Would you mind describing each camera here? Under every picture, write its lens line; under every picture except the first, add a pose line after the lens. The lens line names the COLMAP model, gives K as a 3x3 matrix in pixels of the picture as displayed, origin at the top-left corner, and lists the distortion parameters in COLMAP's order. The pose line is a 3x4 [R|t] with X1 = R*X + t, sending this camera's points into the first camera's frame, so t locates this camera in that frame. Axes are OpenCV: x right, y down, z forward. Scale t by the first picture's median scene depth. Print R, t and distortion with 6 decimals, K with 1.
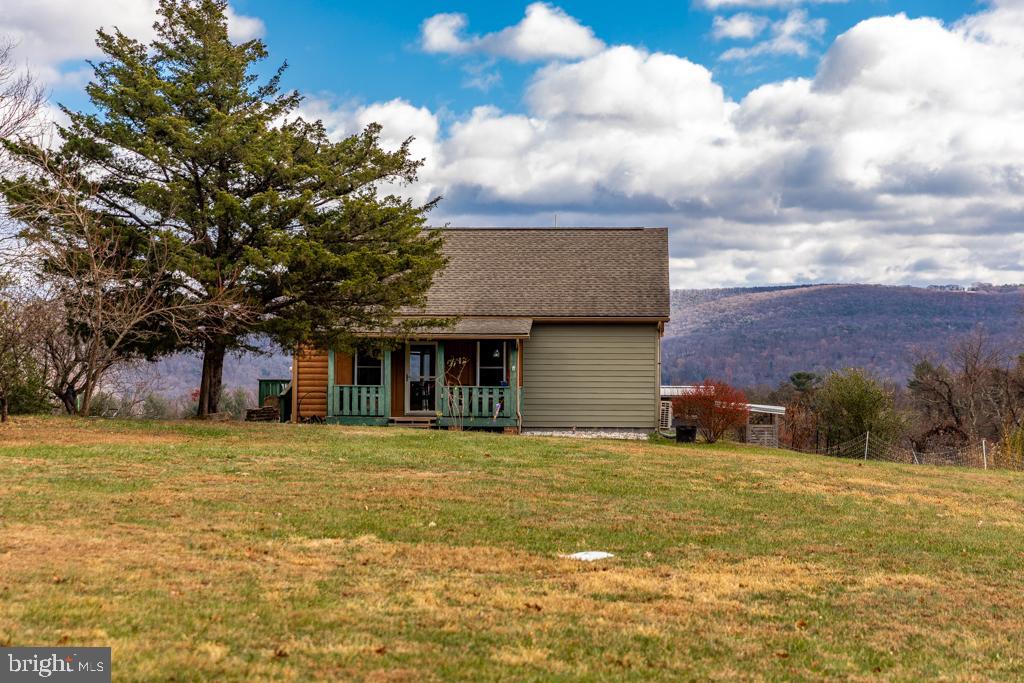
lens RADIAL K [[2113.5, 0, 512.0], [0, 2113.5, 341.5], [0, 0, 1]] dist [0.385485, 0.001121]
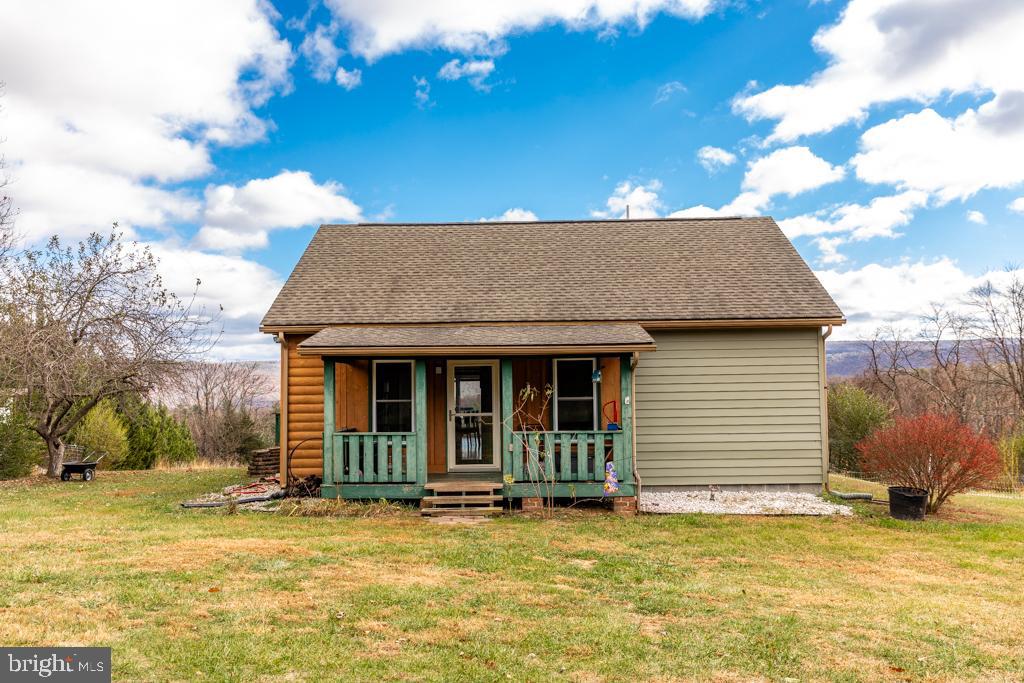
lens RADIAL K [[981.6, 0, 512.0], [0, 981.6, 341.5], [0, 0, 1]] dist [0.003991, 0.002184]
pose [[0.999392, -0.016819, 0.030549, -0.039403], [0.017902, 0.999209, -0.035515, 0.005009], [-0.029927, 0.036040, 0.998902, 0.690694]]
